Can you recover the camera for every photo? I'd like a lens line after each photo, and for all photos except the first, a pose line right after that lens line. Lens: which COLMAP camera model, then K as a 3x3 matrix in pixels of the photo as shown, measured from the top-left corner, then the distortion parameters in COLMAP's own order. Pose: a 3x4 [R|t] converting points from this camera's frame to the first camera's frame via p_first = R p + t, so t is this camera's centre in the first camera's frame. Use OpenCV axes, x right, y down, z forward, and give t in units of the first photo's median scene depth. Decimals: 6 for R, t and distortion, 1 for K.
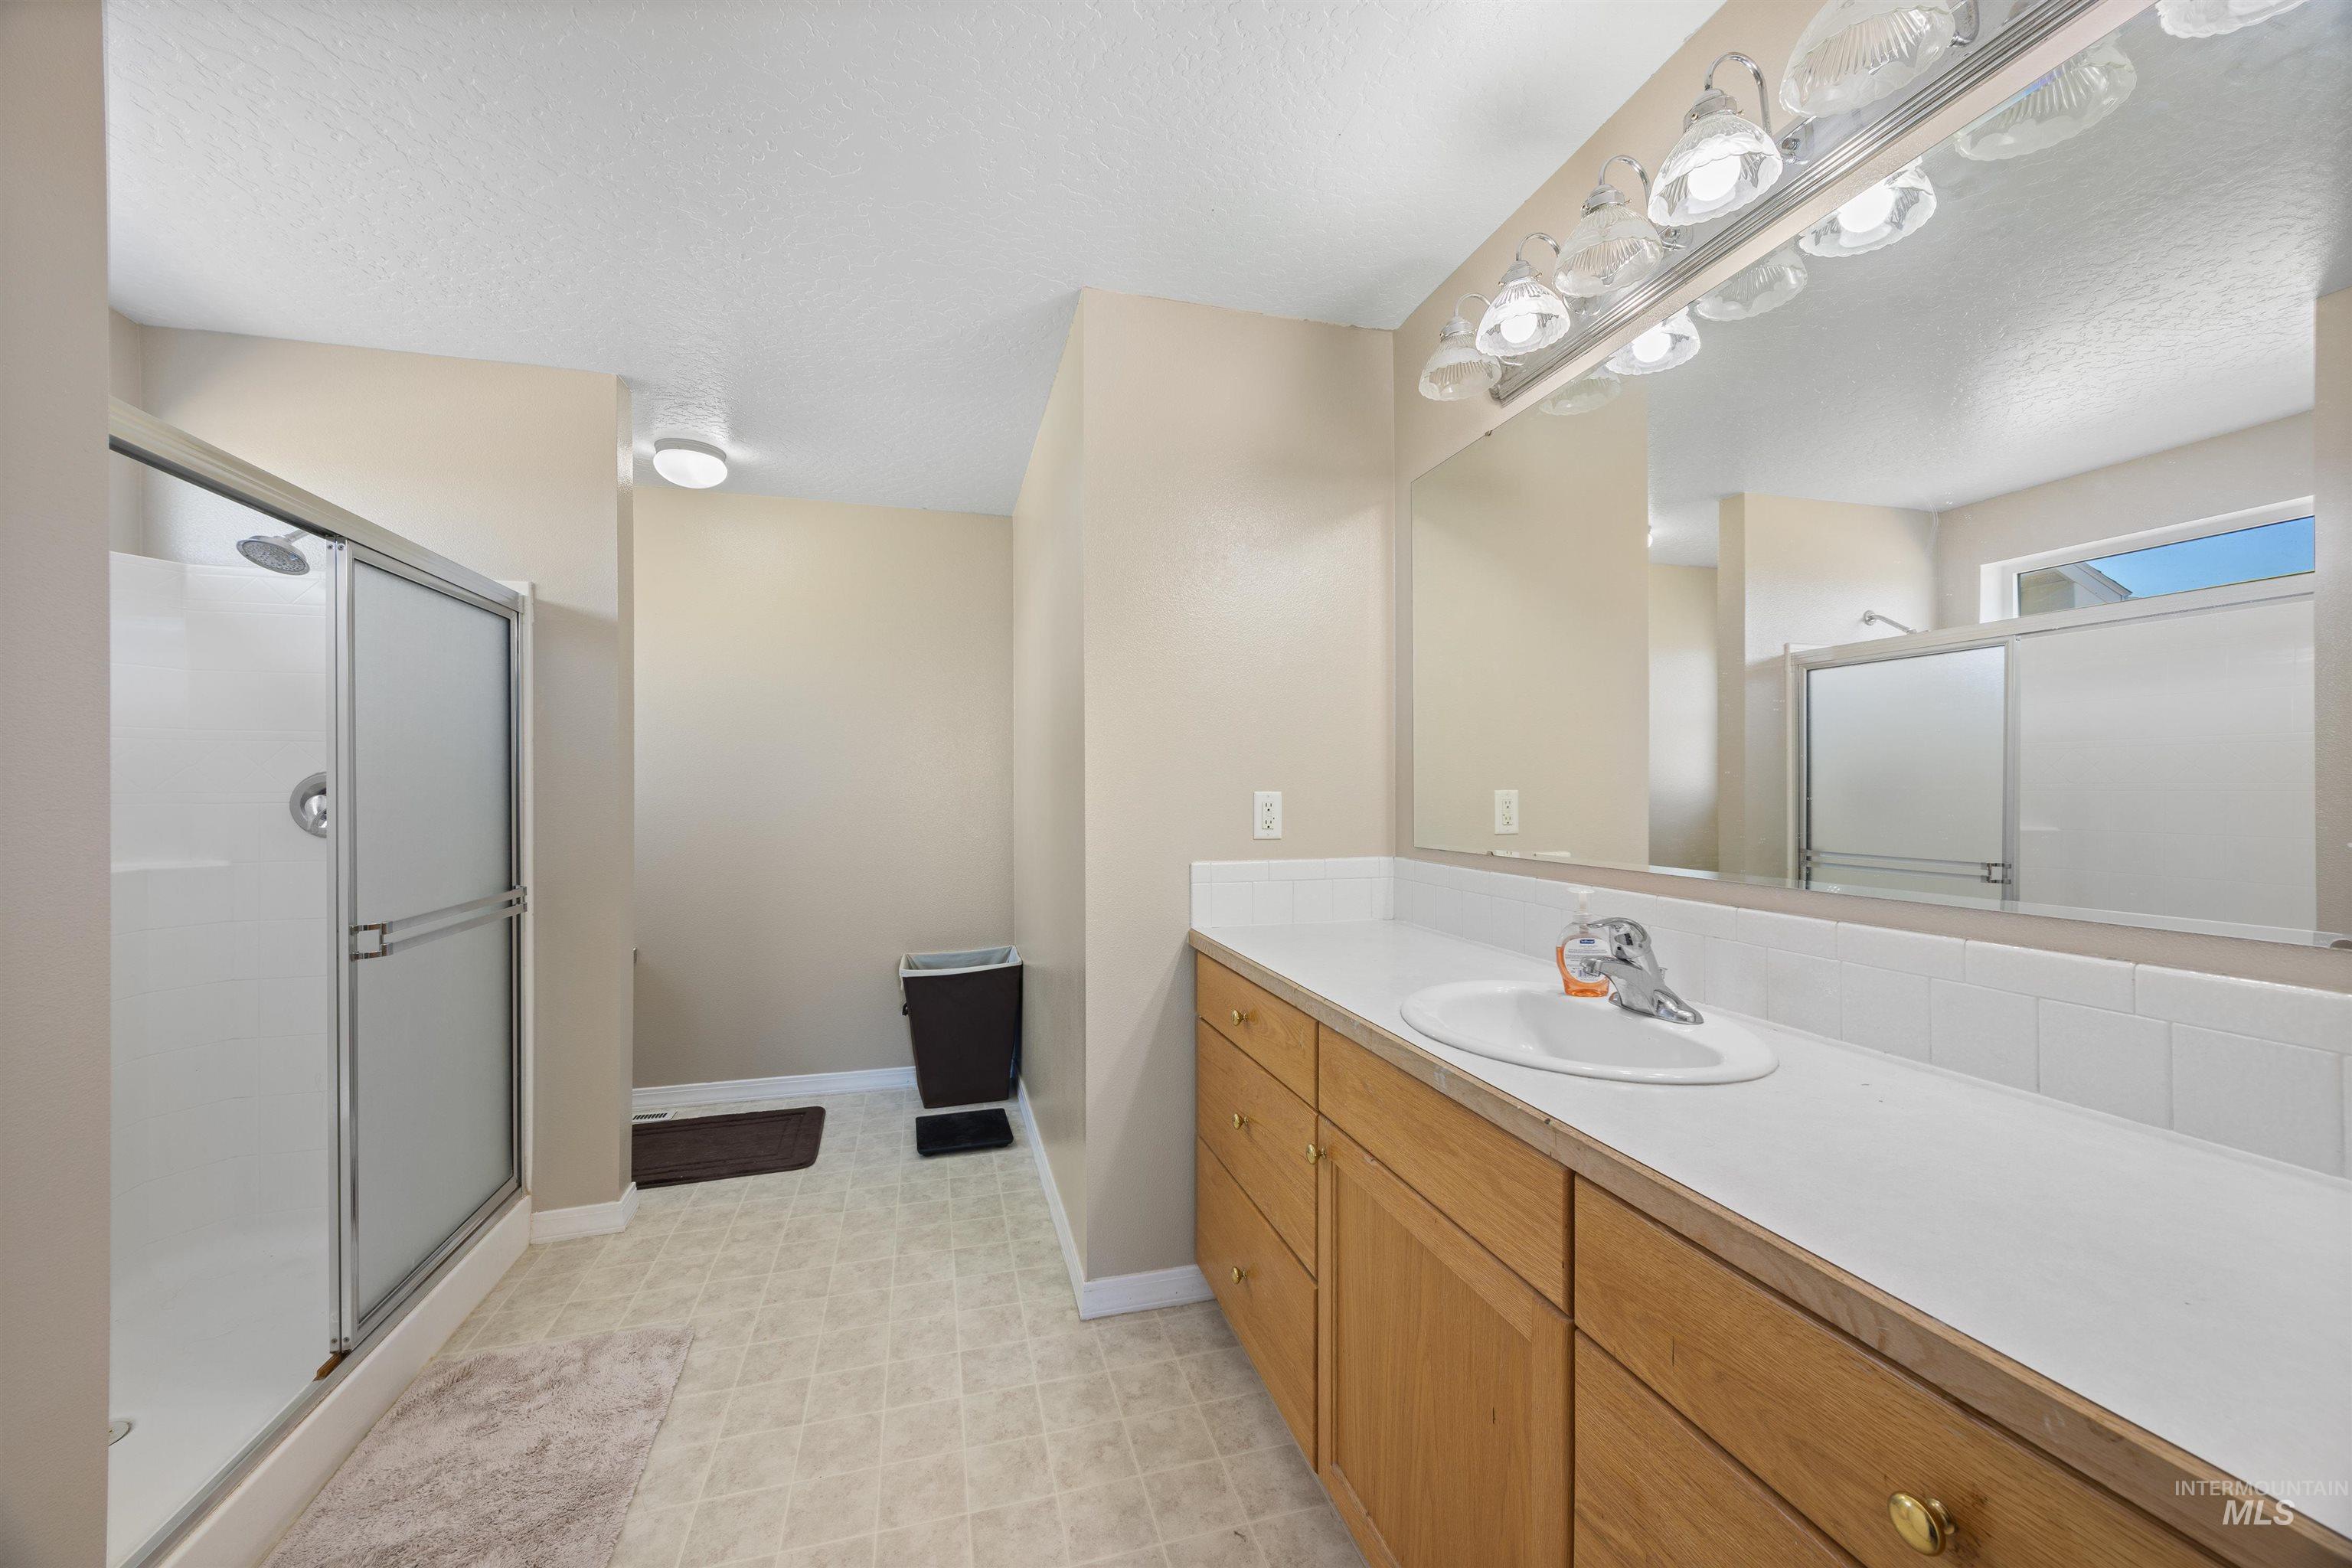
lens RADIAL K [[898.9, 0, 1177.7], [0, 898.9, 794.1], [0, 0, 1]] dist [-0.000579, -0.000095]
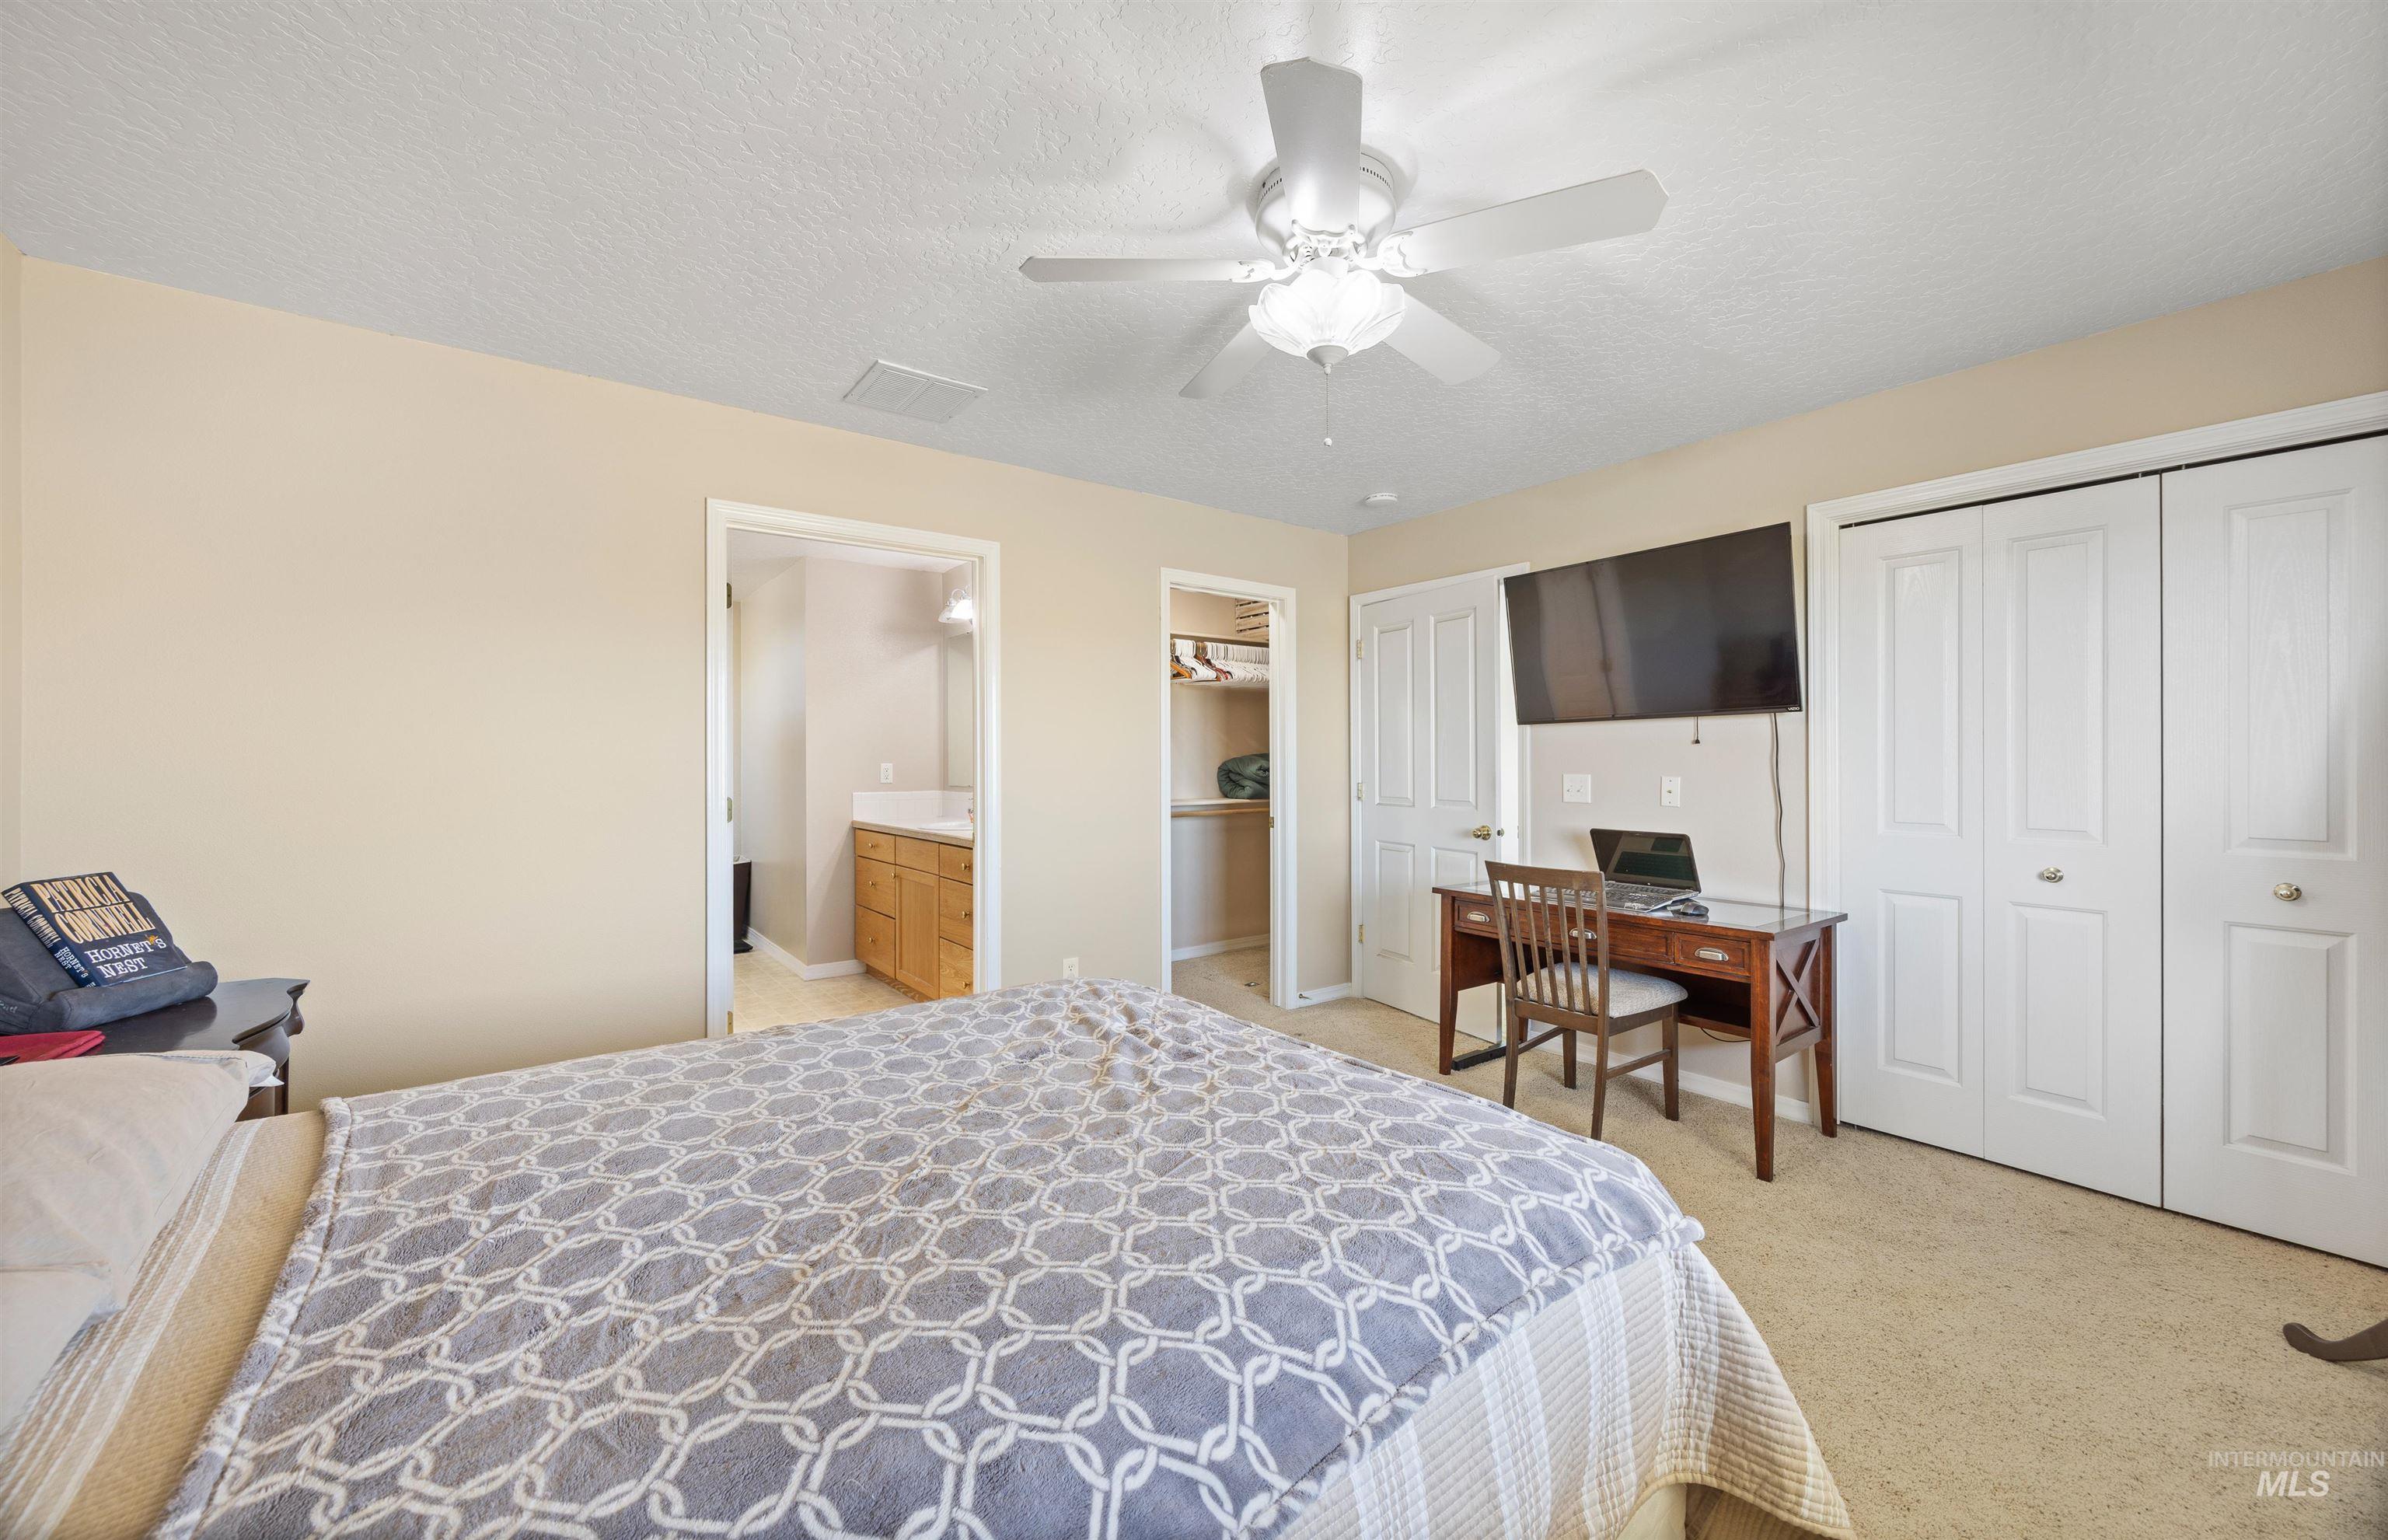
lens RADIAL K [[974.7, 0, 1195.0], [0, 974.7, 770.2], [0, 0, 1]] dist [-0.000036, -0.000001]
pose [[0.935376, -0.006138, 0.353602, -0.048613], [0.005464, 0.999981, 0.002904, 0.012073], [-0.353614, -0.000784, 0.935391, -1.730442]]
